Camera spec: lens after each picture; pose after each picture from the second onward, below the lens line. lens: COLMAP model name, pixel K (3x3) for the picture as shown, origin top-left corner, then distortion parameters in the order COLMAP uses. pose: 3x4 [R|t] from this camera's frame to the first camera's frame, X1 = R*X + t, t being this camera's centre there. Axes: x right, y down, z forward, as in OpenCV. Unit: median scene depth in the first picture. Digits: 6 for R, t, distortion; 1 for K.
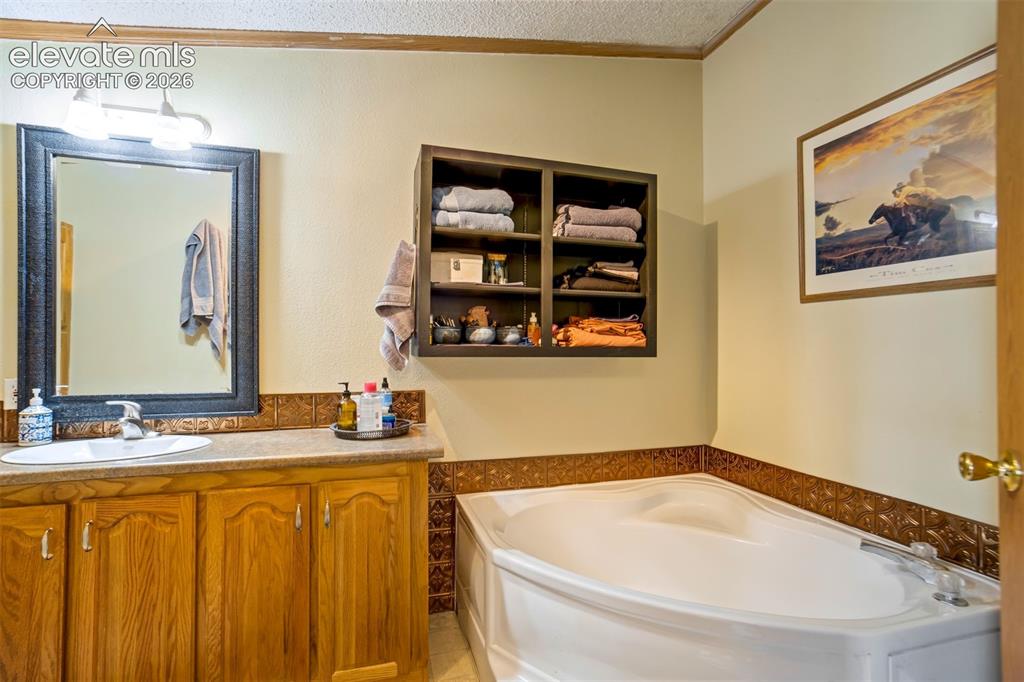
lens RADIAL K [[475.6, 0, 512.0], [0, 475.6, 341.0], [0, 0, 1]] dist [-0.042256, 0.024980]
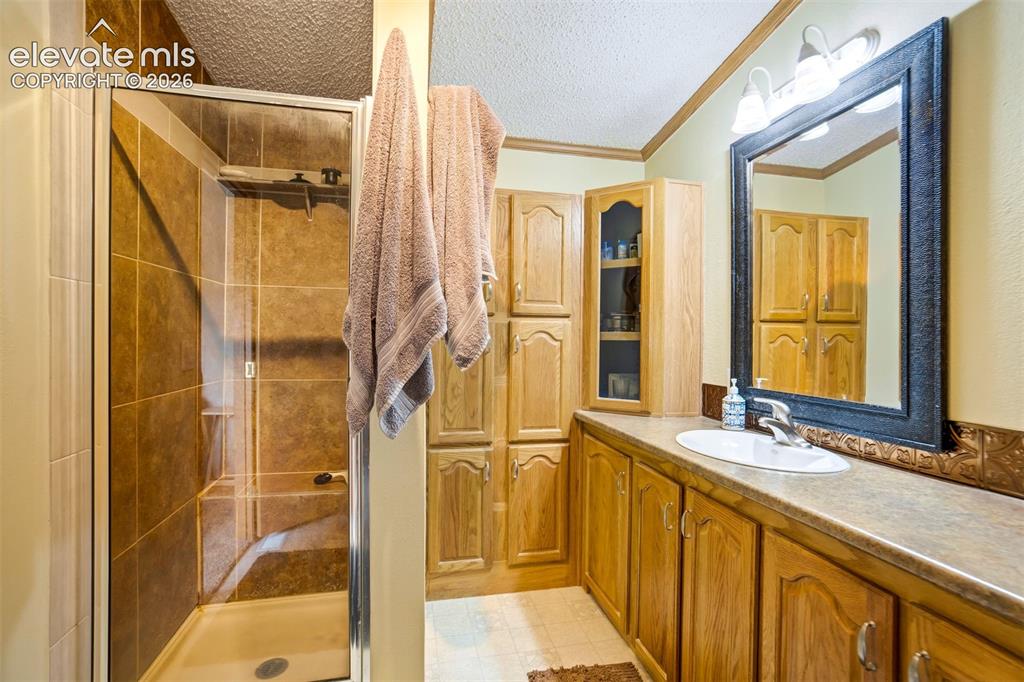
lens RADIAL K [[475.6, 0, 512.0], [0, 475.6, 341.0], [0, 0, 1]] dist [-0.042256, 0.024980]
pose [[-0.070806, 0.002199, -0.997488, 0.118965], [0.000385, 0.999998, 0.002177, 0.010550], [0.997490, -0.000230, -0.070807, 0.541190]]
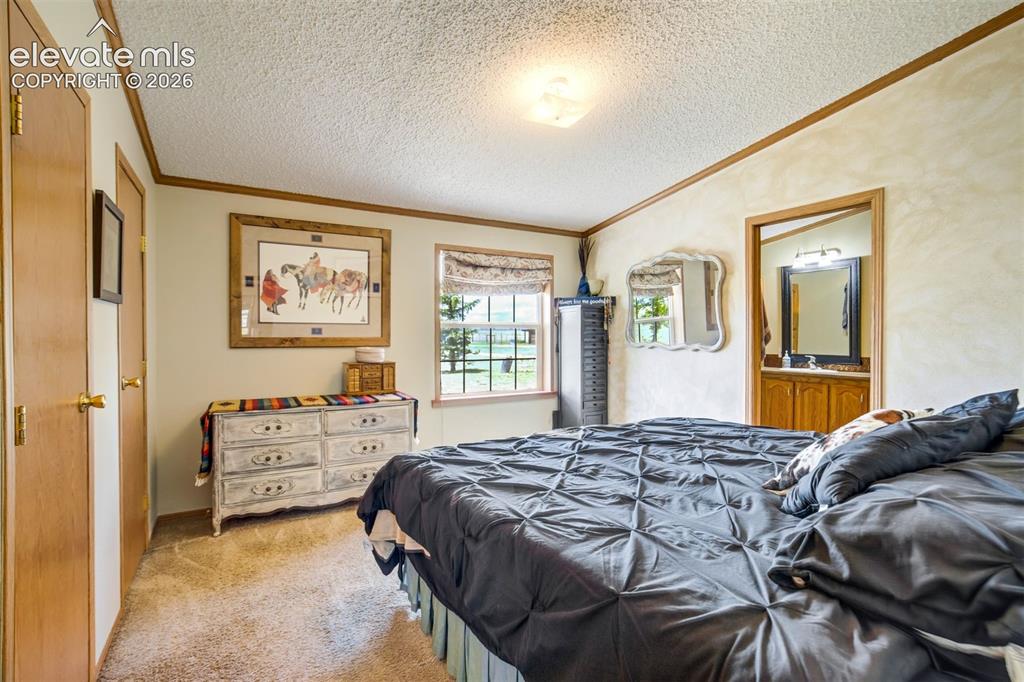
lens RADIAL K [[475.6, 0, 512.0], [0, 475.6, 341.0], [0, 0, 1]] dist [-0.042256, 0.024980]
pose [[0.247078, 0.006603, -0.968973, 1.531970], [0.012463, 0.999872, 0.009991, -0.017808], [0.968915, -0.014545, 0.246965, -1.512405]]
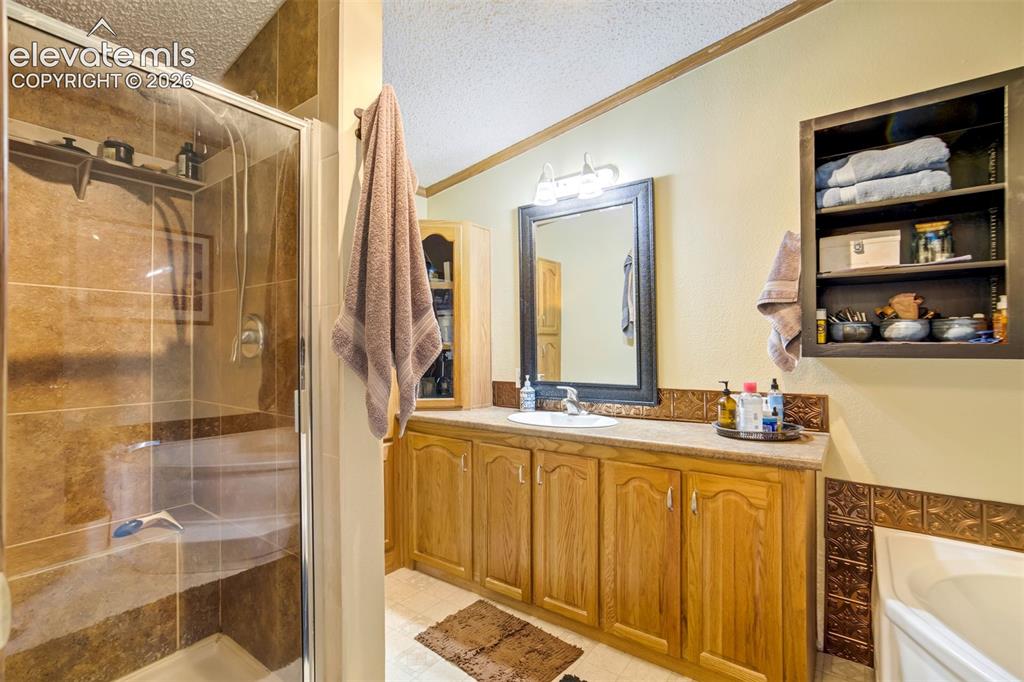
lens RADIAL K [[475.6, 0, 512.0], [0, 475.6, 341.0], [0, 0, 1]] dist [-0.042256, 0.024980]
pose [[0.599299, -0.016651, -0.800352, 0.203681], [0.016897, 0.999824, -0.008149, 0.000868], [0.800347, -0.008640, 0.599475, 0.018486]]
